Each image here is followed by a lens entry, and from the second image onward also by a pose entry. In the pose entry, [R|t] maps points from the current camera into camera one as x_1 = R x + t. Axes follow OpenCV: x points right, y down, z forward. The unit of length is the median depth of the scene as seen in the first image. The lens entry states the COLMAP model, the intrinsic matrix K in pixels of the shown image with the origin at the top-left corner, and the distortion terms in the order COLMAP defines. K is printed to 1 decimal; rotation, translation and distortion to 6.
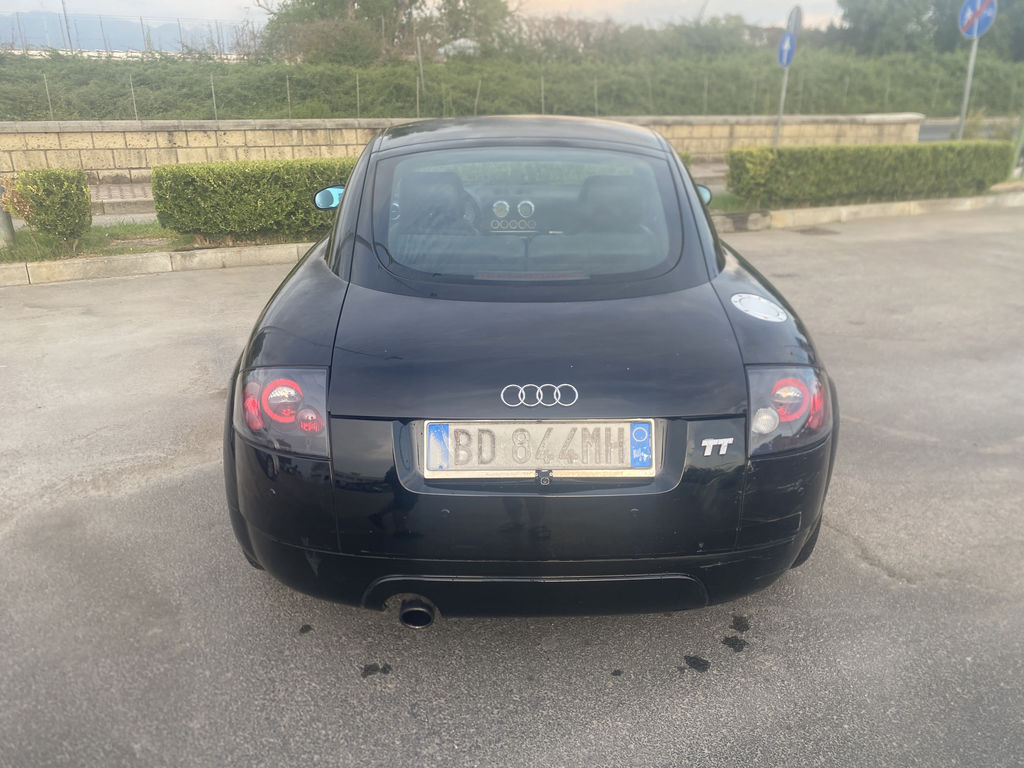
lens RADIAL K [[786.2, 0, 498.0], [0, 786.2, 410.3], [0, 0, 1]] dist [0.001531, -0.000007]
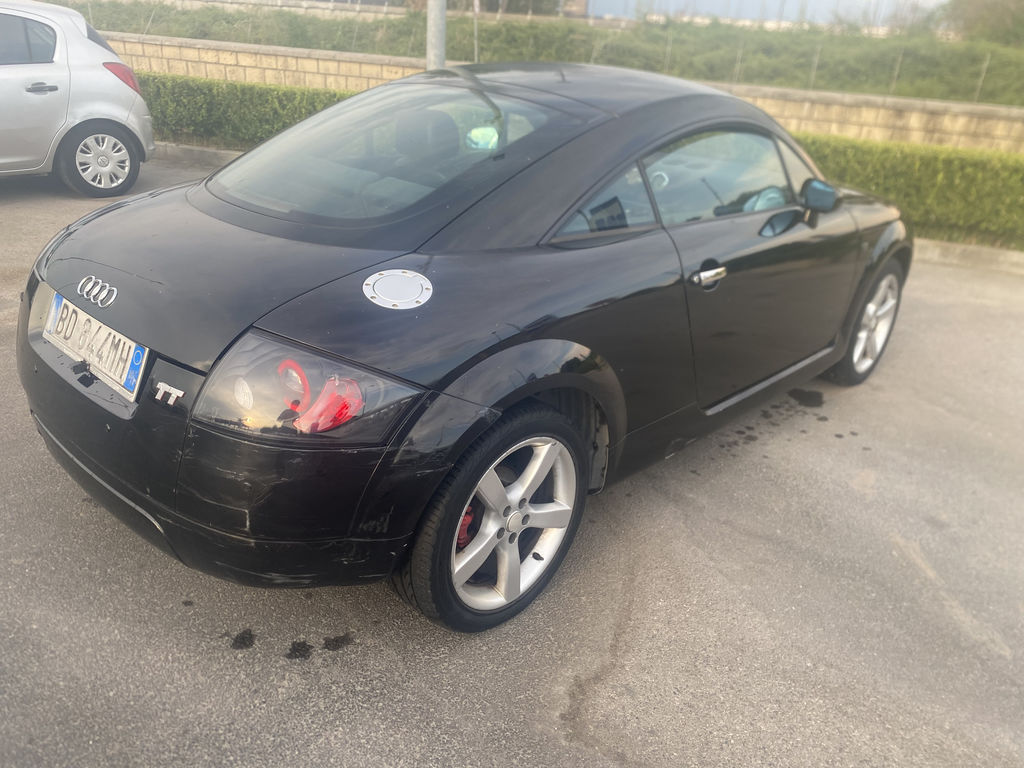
lens RADIAL K [[786.2, 0, 512.6], [0, 786.2, 381.6], [0, 0, 1]] dist [0.001531, -0.000007]
pose [[0.717618, 0.316257, -0.620488, 0.179514], [-0.318409, 0.941367, 0.111553, -0.031606], [0.619386, 0.117516, 0.776241, 0.082835]]
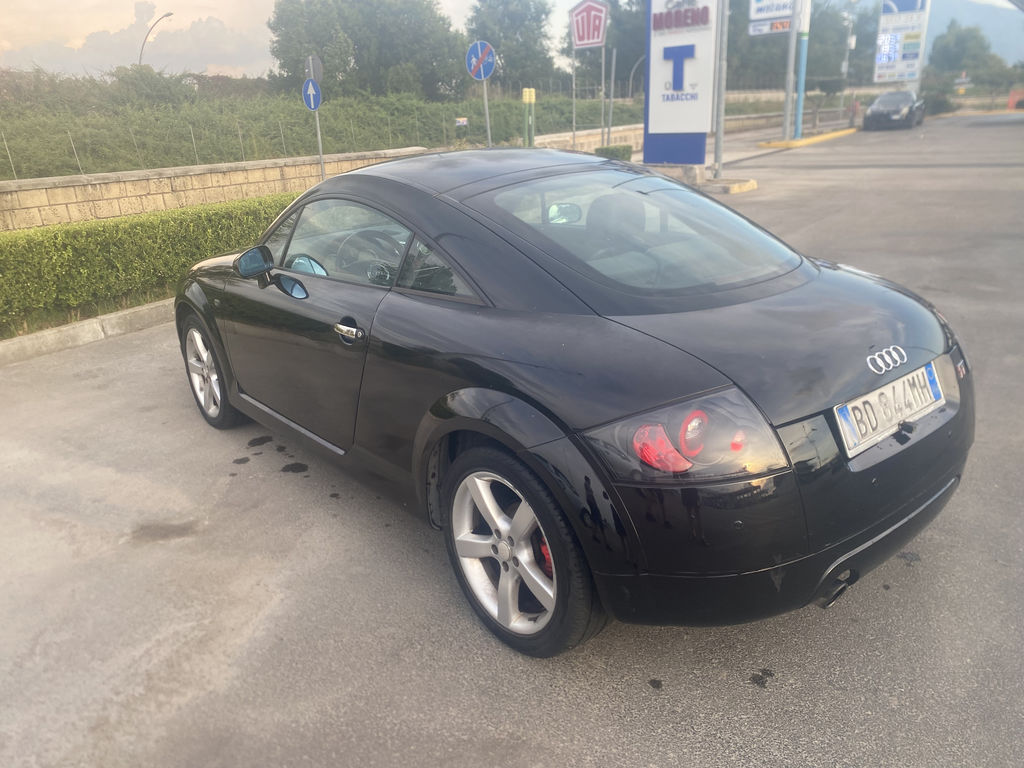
lens RADIAL K [[786.2, 0, 501.5], [0, 786.2, 406.1], [0, 0, 1]] dist [0.001531, -0.000007]
pose [[0.781148, -0.249265, 0.572428, -0.165819], [0.281736, 0.958921, 0.033101, -0.023665], [-0.557164, 0.135417, 0.819286, 0.058276]]
